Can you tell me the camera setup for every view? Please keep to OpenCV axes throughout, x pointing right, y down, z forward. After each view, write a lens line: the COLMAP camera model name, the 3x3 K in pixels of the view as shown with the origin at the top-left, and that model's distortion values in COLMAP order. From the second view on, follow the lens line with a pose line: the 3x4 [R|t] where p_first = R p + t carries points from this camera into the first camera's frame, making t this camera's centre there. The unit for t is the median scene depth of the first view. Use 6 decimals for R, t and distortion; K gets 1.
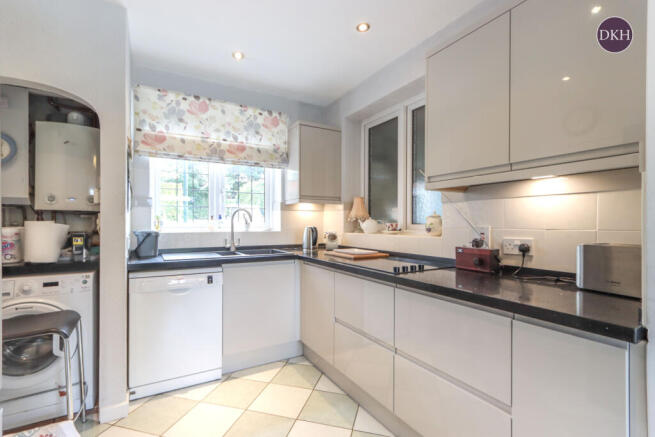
lens RADIAL K [[303.0, 0, 330.2], [0, 303.0, 218.7], [0, 0, 1]] dist [-0.000830, -0.001815]
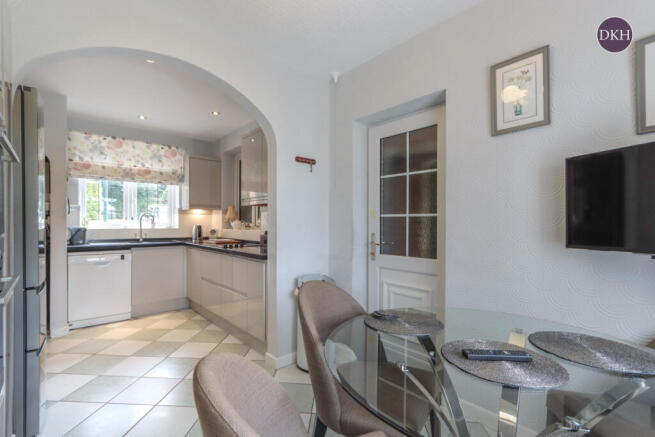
lens RADIAL K [[303.0, 0, 324.7], [0, 303.0, 223.1], [0, 0, 1]] dist [-0.000830, -0.001815]
pose [[0.983784, 0.001816, 0.179346, 0.298824], [-0.003862, 0.999931, 0.011059, -0.002639], [-0.179314, -0.011572, 0.983724, -0.624002]]
